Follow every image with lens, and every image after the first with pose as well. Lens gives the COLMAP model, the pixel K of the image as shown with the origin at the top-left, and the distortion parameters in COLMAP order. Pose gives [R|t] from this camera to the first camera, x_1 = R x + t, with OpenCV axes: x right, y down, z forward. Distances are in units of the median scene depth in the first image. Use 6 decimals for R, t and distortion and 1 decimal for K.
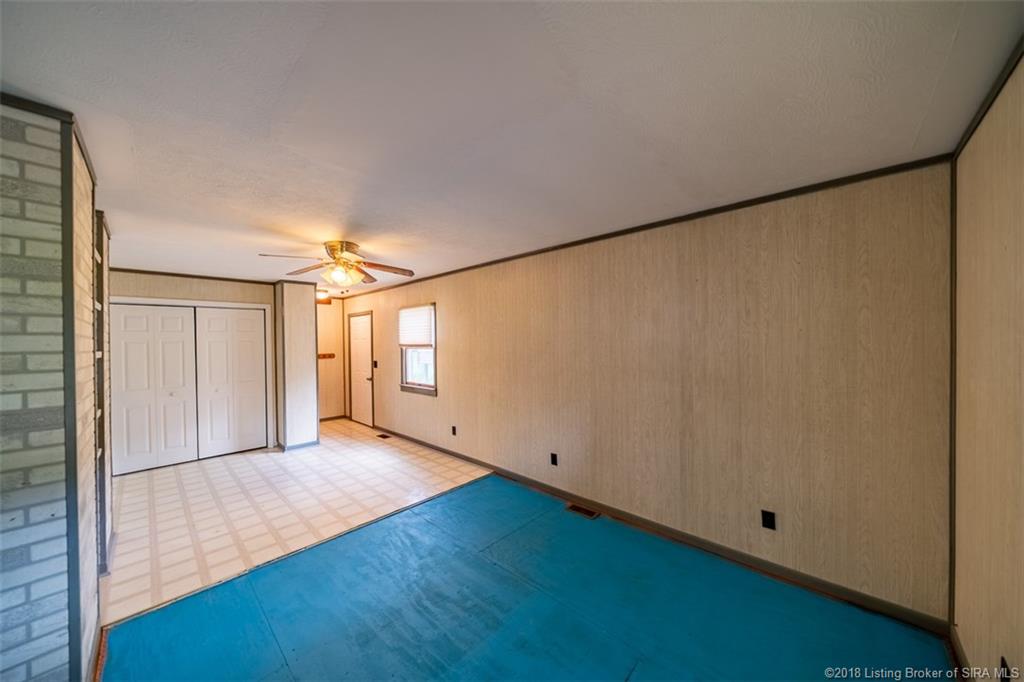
lens RADIAL K [[353.1, 0, 506.7], [0, 353.1, 343.7], [0, 0, 1]] dist [-0.001312, -0.000236]
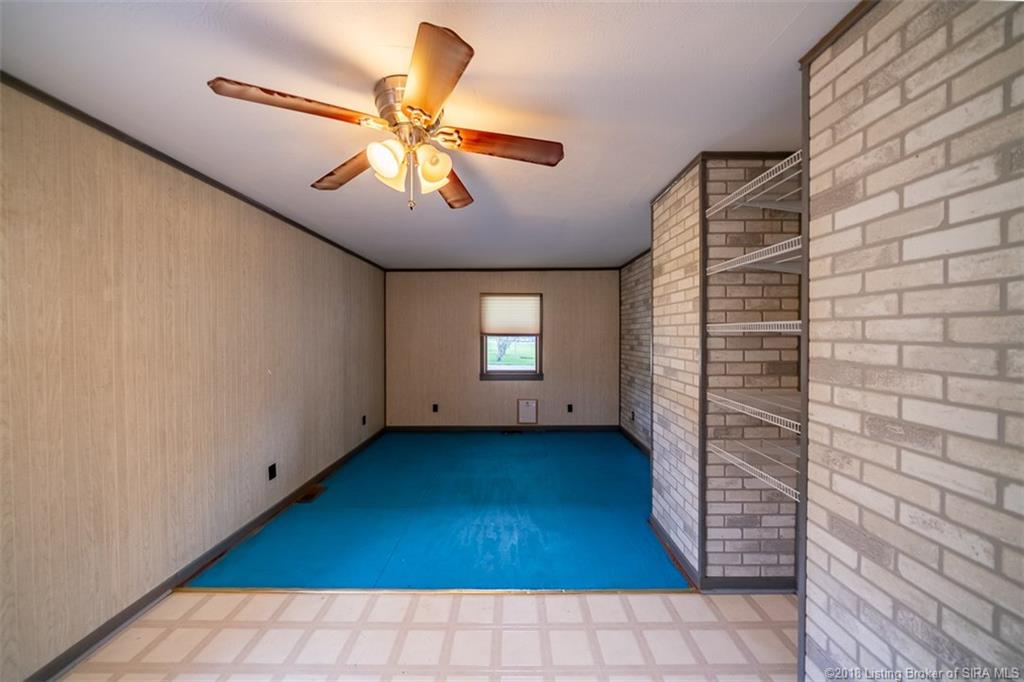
lens RADIAL K [[349.2, 0, 512.0], [0, 349.2, 341.0], [0, 0, 1]] dist [-0.001464, 0.000052]
pose [[-0.689215, 0.006011, 0.724532, -1.062213], [0.018774, 0.999778, 0.009564, 0.036514], [-0.724314, 0.020194, -0.689175, 1.466534]]
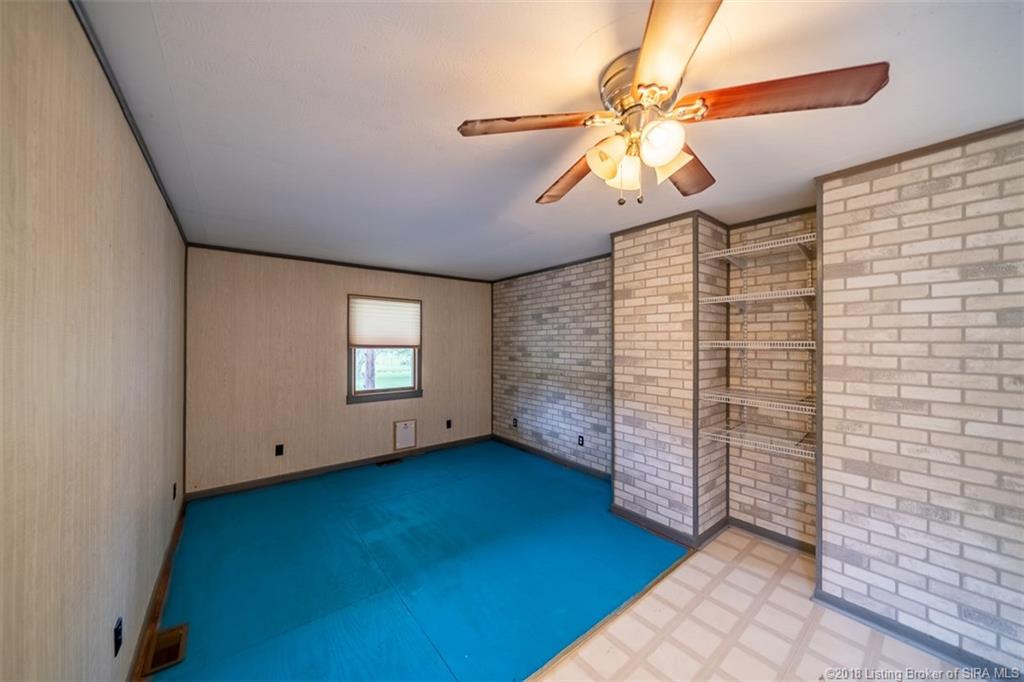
lens RADIAL K [[353.1, 0, 506.7], [0, 353.1, 343.7], [0, 0, 1]] dist [-0.001312, -0.000236]
pose [[-0.990448, 0.017085, 0.136827, -0.450201], [0.017987, 0.999824, 0.005355, 0.009421], [-0.136711, 0.007765, -0.990581, 1.688156]]
